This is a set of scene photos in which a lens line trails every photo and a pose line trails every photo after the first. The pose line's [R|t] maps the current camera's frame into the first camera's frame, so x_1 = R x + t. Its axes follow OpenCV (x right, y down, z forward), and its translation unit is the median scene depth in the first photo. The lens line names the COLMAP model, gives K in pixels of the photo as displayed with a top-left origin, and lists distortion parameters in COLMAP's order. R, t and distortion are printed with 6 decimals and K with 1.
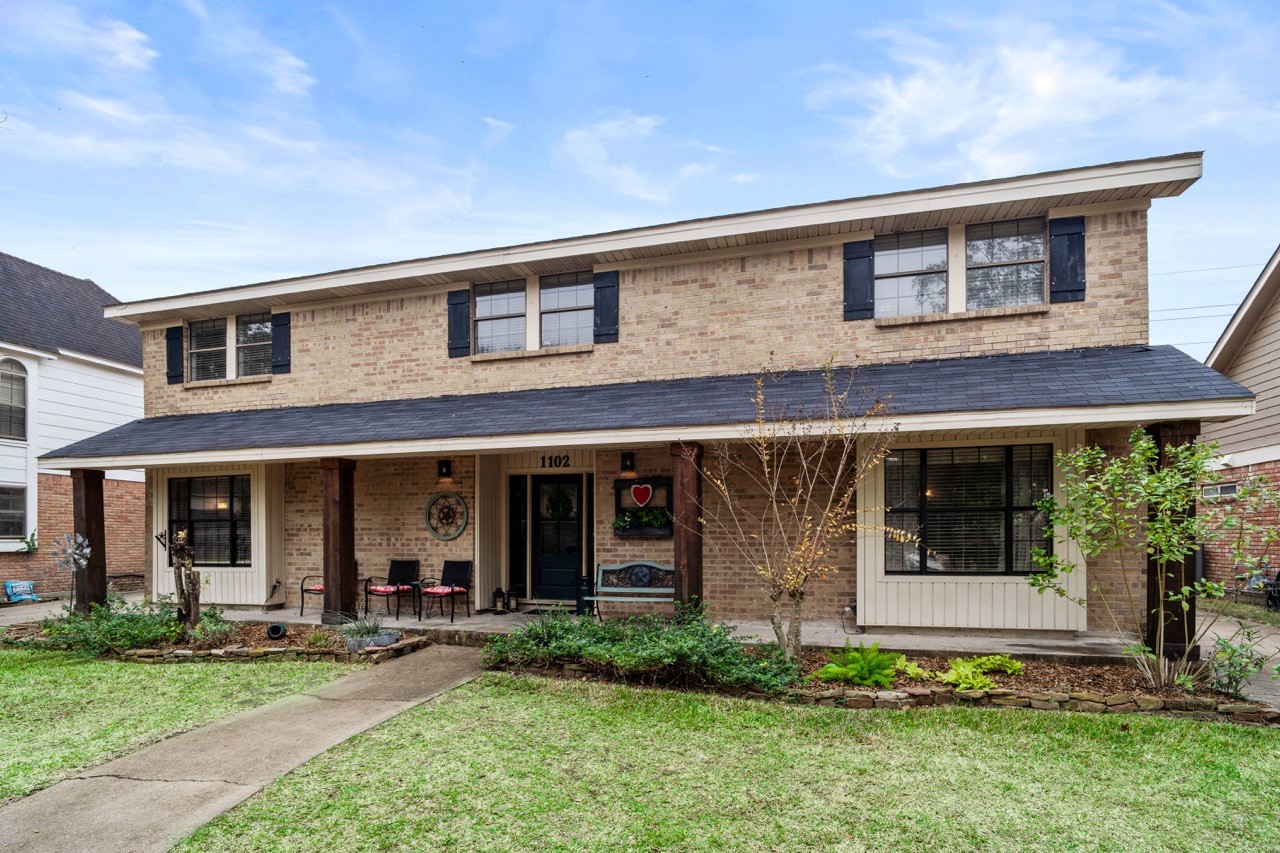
lens RADIAL K [[605.8, 0, 634.9], [0, 605.8, 532.3], [0, 0, 1]] dist [-0.012737, 0.000246]
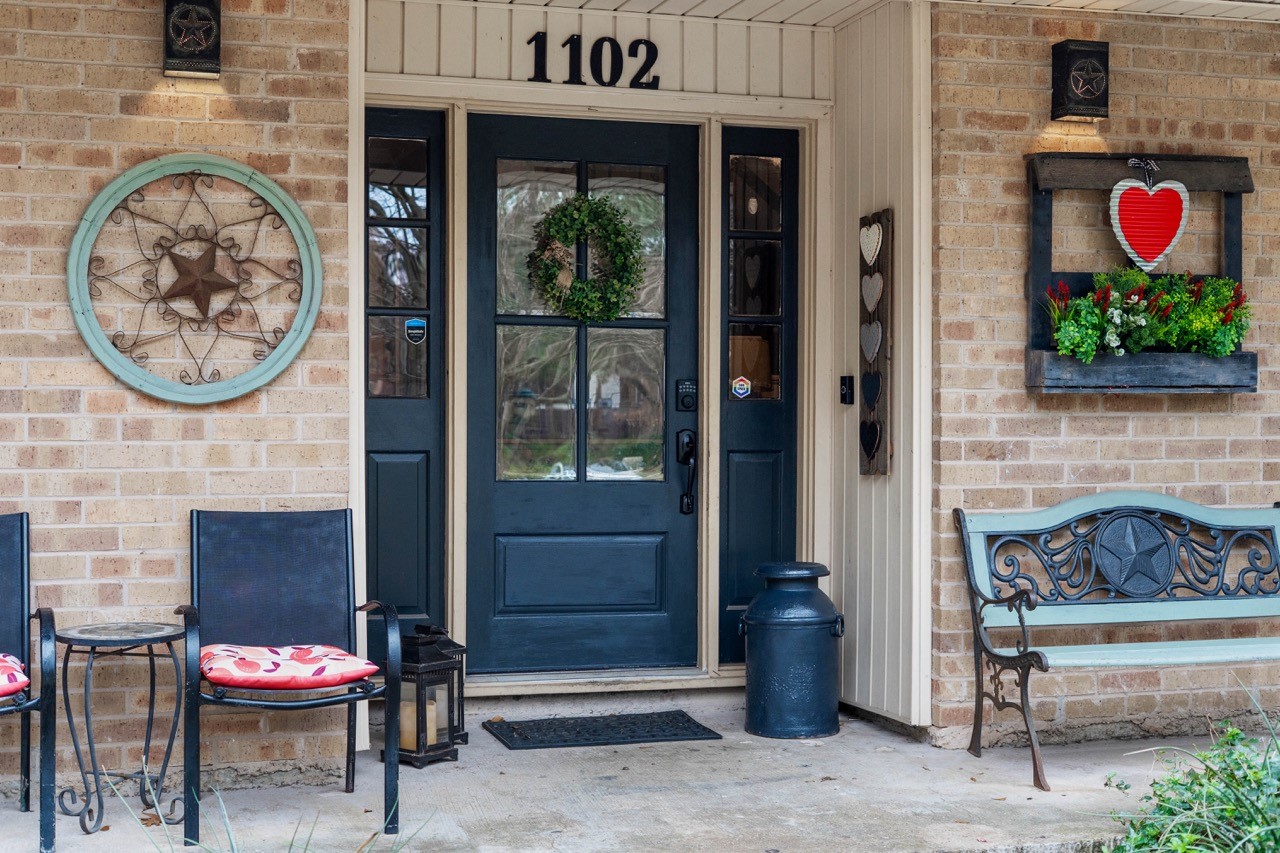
lens RADIAL K [[1821.6, 0, 640.1], [0, 1821.6, 428.3], [0, 0, 1]] dist [0.019016, 0.000000]
pose [[0.851420, -0.000219, 0.524485, -0.498084], [-0.005692, 0.999937, 0.009658, 0.013929], [-0.524454, -0.011209, 0.851365, 0.434412]]
